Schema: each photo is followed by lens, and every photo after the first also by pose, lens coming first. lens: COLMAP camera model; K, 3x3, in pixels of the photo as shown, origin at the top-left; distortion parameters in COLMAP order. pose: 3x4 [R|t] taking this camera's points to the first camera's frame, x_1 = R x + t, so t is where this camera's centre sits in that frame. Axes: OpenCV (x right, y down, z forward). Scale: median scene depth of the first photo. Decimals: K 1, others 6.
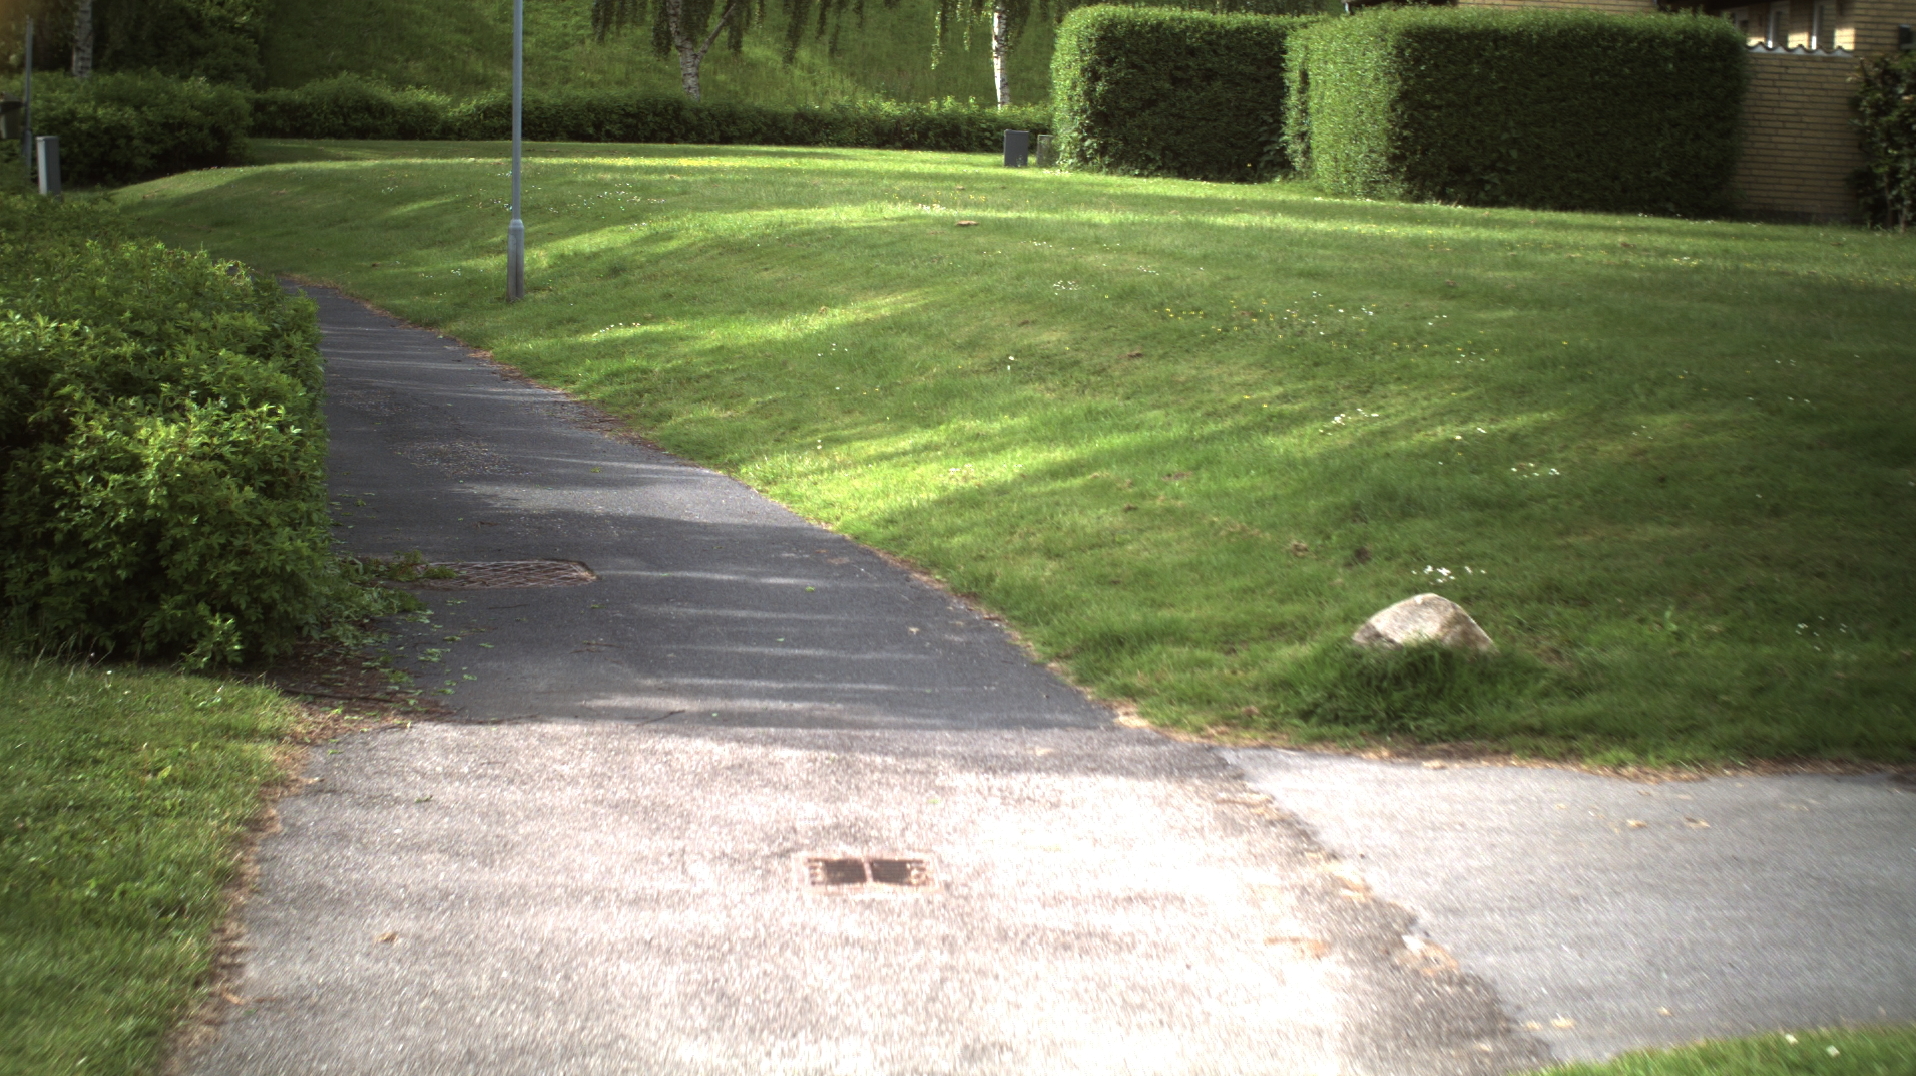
lens RADIAL K [[3567.0, 0, 958.0], [0, 3567.0, 538.0], [0, 0, 1]] dist [-0.280299, 0.332419]
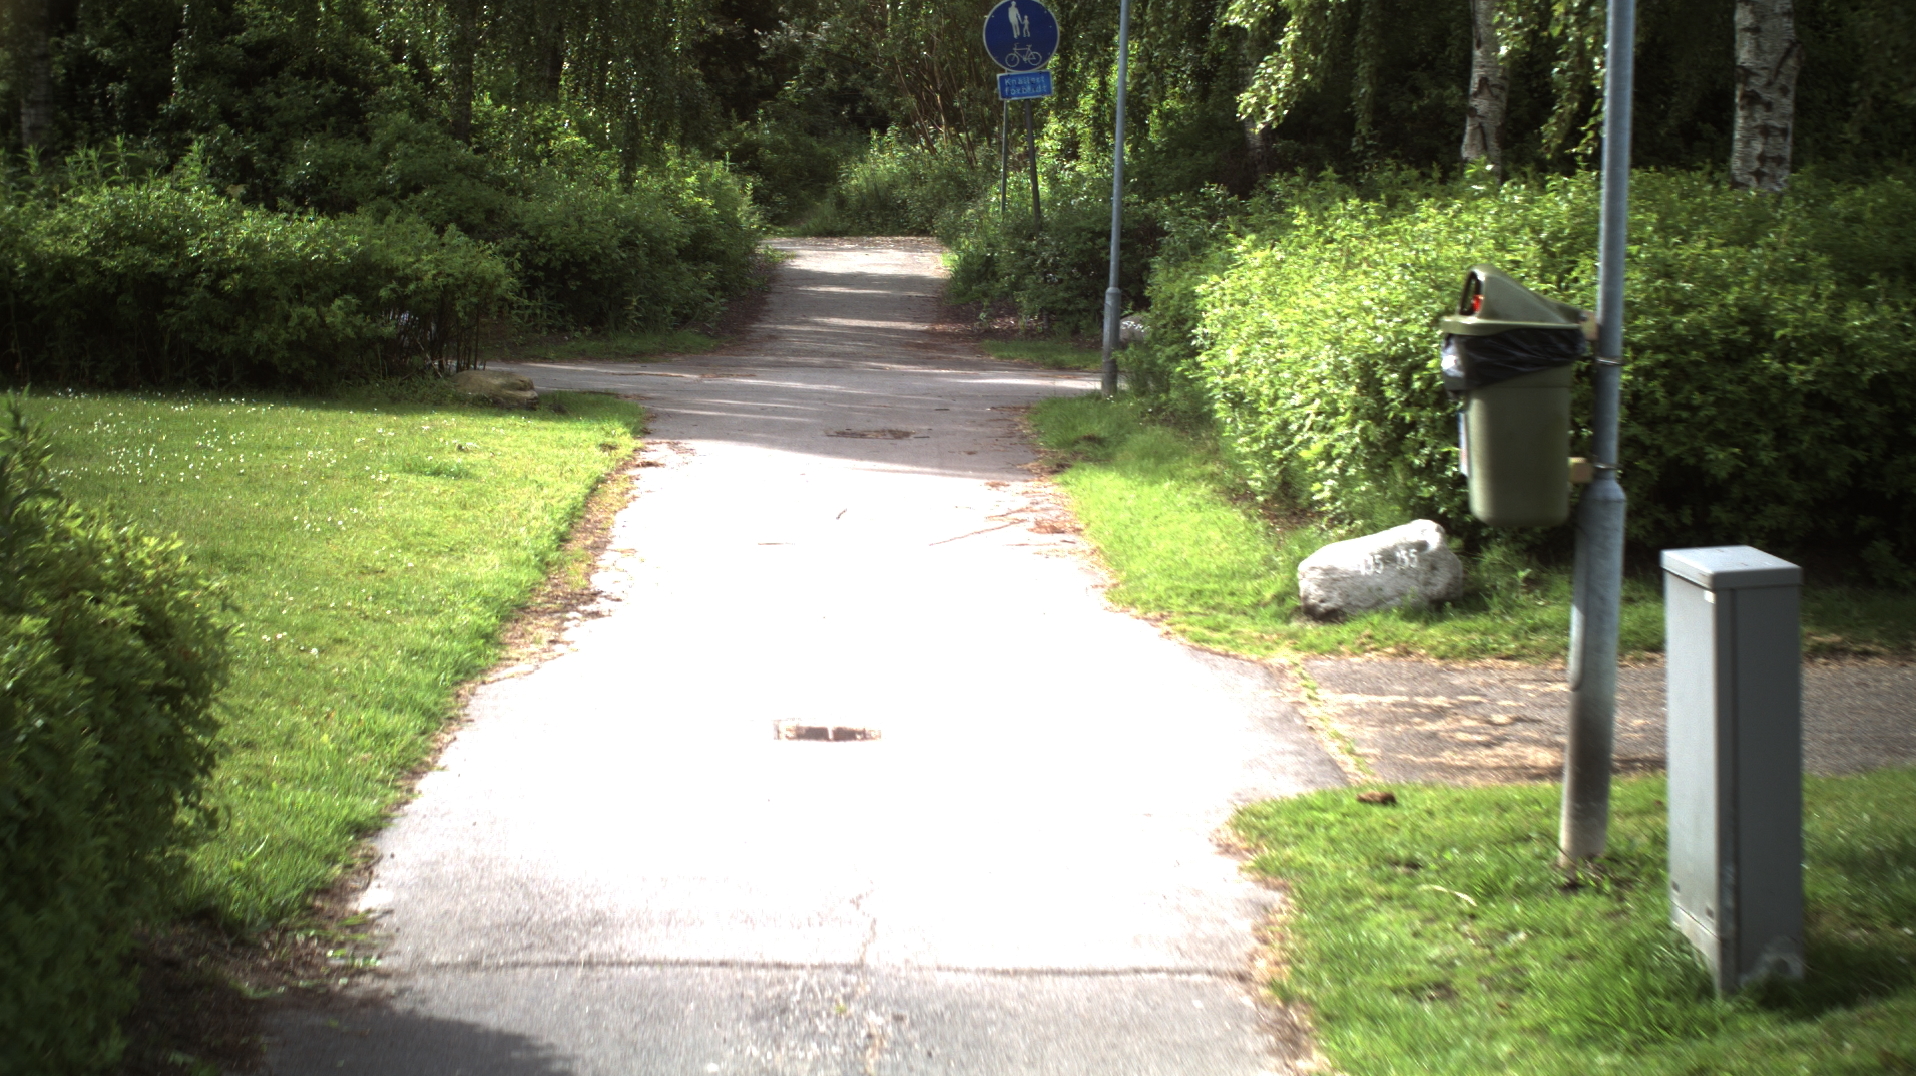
lens RADIAL K [[3567.0, 0, 958.0], [0, 3567.0, 538.0], [0, 0, 1]] dist [-0.280299, 0.332419]
pose [[0.909237, 0.030203, -0.415181, -0.325127], [-0.042570, 0.998882, -0.020561, -0.160139], [0.414096, 0.036369, 0.909506, 1.205196]]
